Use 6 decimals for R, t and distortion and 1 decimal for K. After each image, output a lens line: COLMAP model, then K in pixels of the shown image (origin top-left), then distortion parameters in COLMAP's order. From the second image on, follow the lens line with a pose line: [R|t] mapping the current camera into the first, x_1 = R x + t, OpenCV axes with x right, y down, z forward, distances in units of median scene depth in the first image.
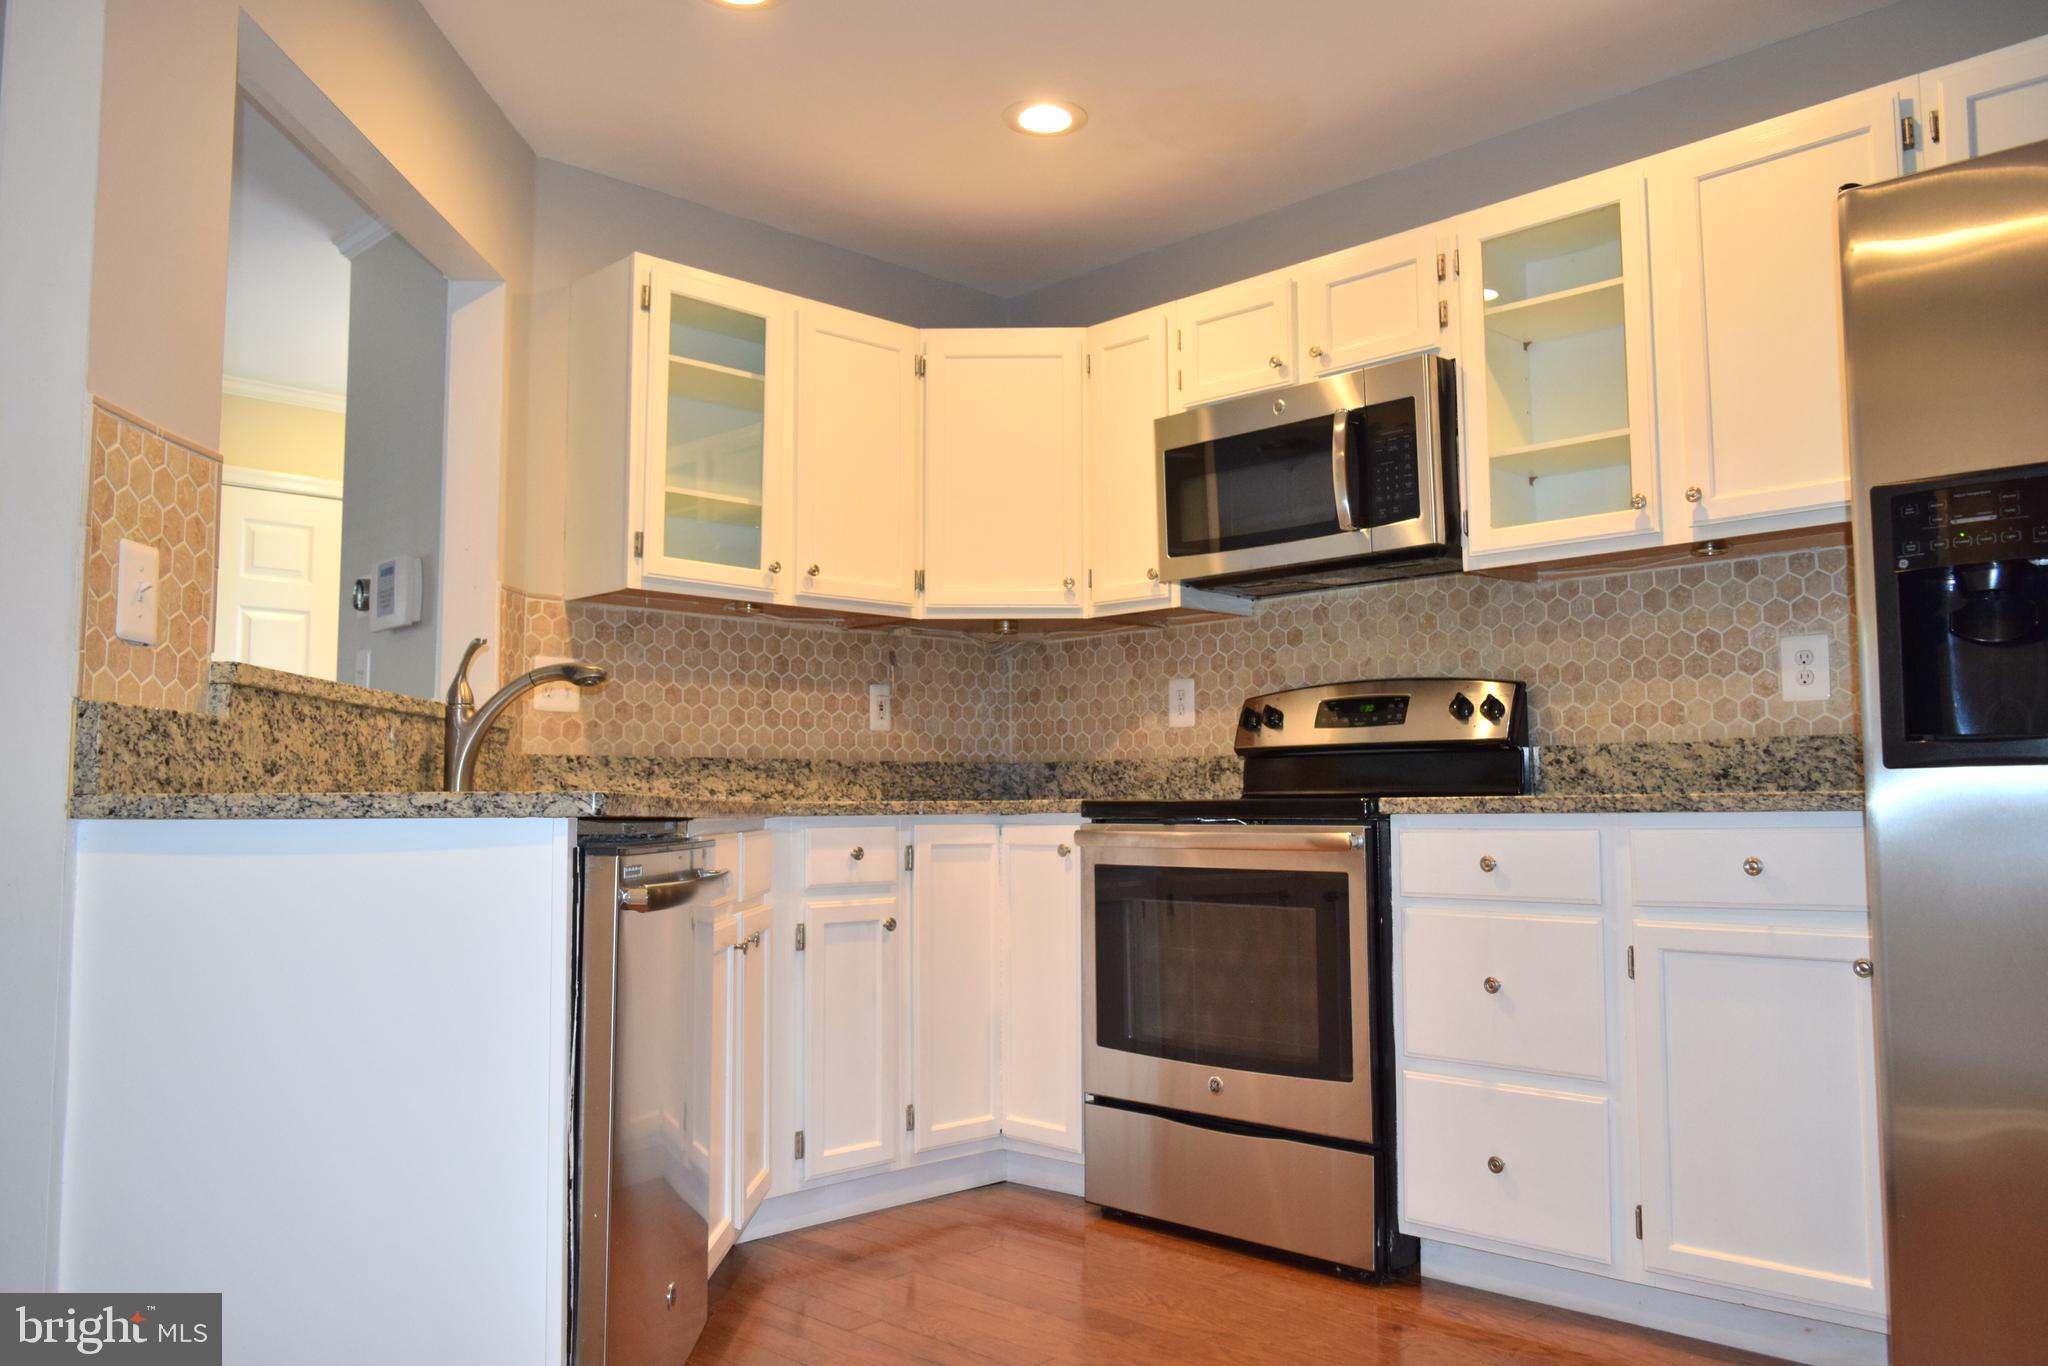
lens RADIAL K [[1584.2, 0, 1024.0], [0, 1584.2, 683.0], [0, 0, 1]] dist [-0.021834, 0.007765]
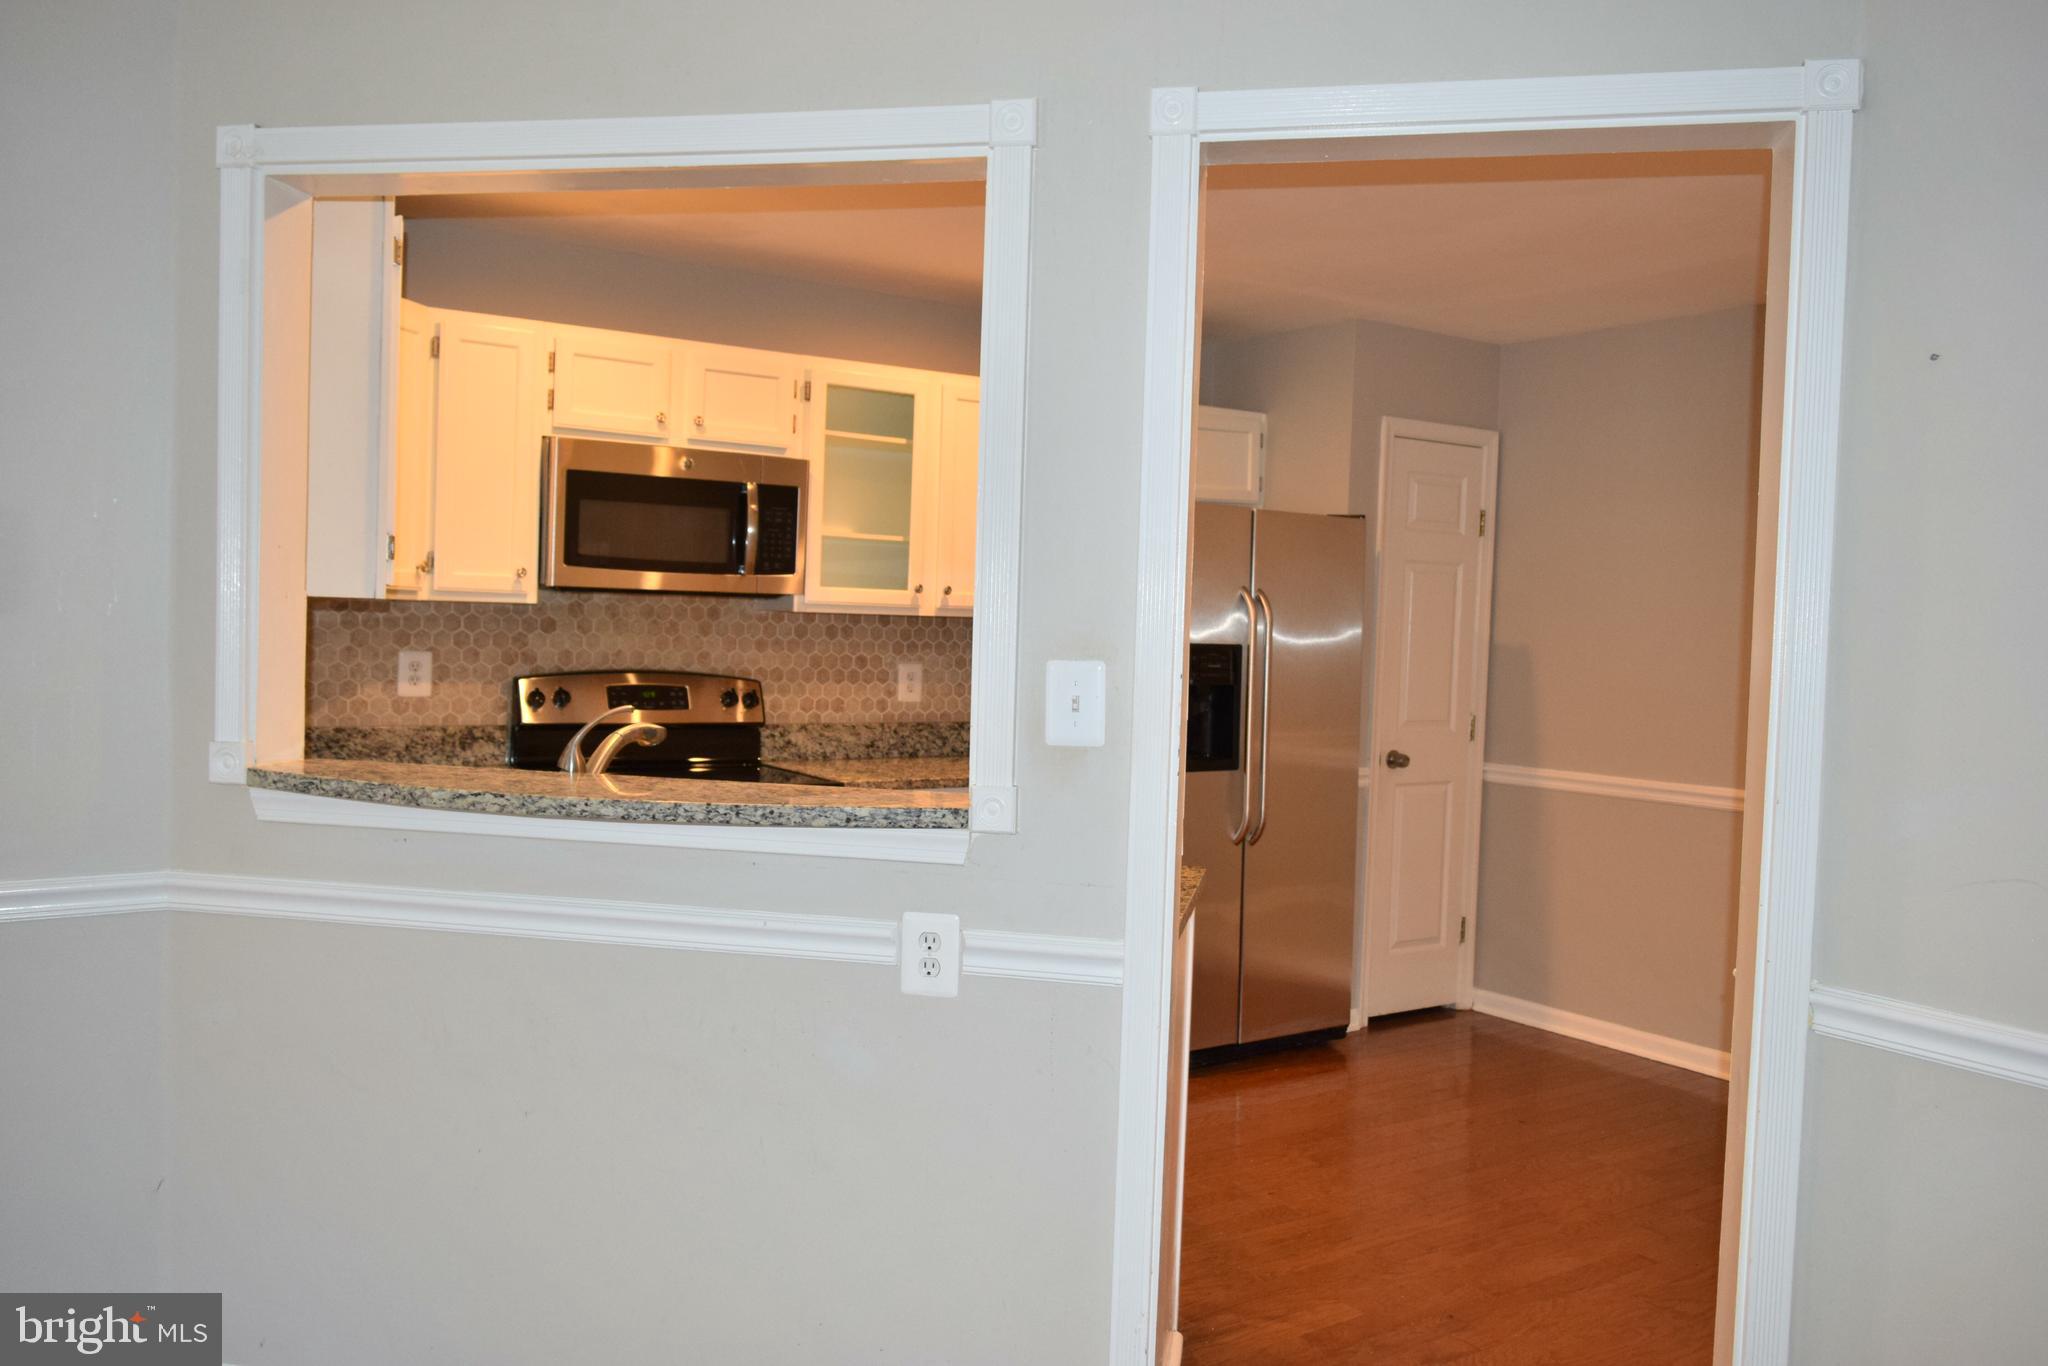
lens RADIAL K [[1584.2, 0, 1024.0], [0, 1584.2, 683.0], [0, 0, 1]] dist [-0.021834, 0.007765]
pose [[0.188447, -0.029219, 0.981649, -1.044354], [-0.114679, 0.992064, 0.051544, -0.099915], [-0.975365, -0.122288, 0.183600, 0.505184]]
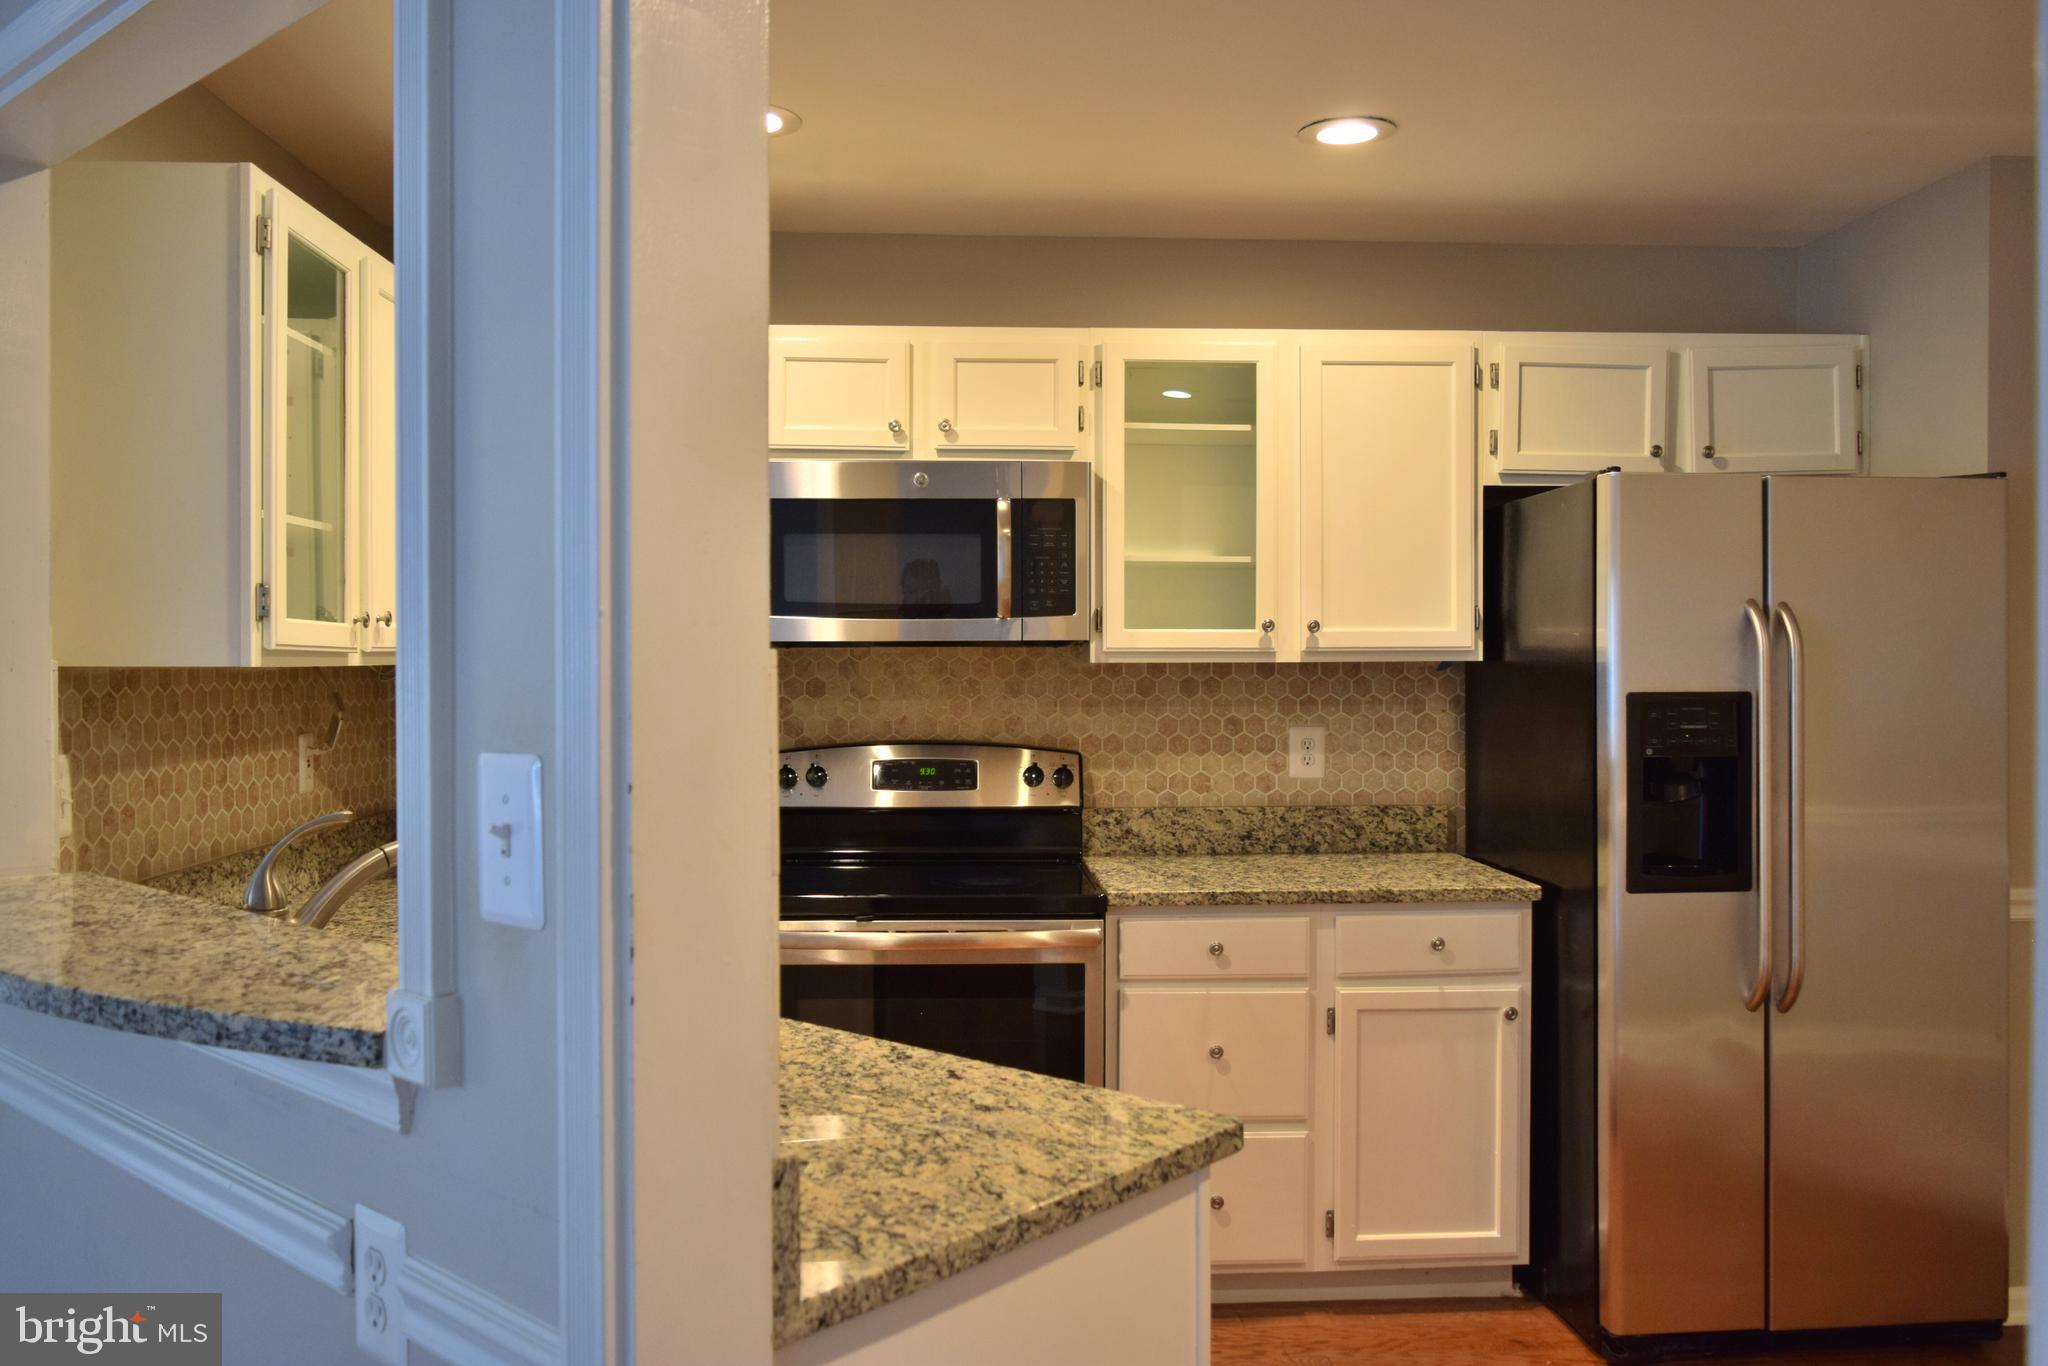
lens RADIAL K [[1588.9, 0, 1024.0], [0, 1588.9, 683.0], [0, 0, 1]] dist [-0.021594, 0.009915]
pose [[0.657677, -0.009087, 0.753246, -0.555281], [-0.063914, 0.995648, 0.067817, -0.122989], [-0.750584, -0.092745, 0.654234, 0.302406]]
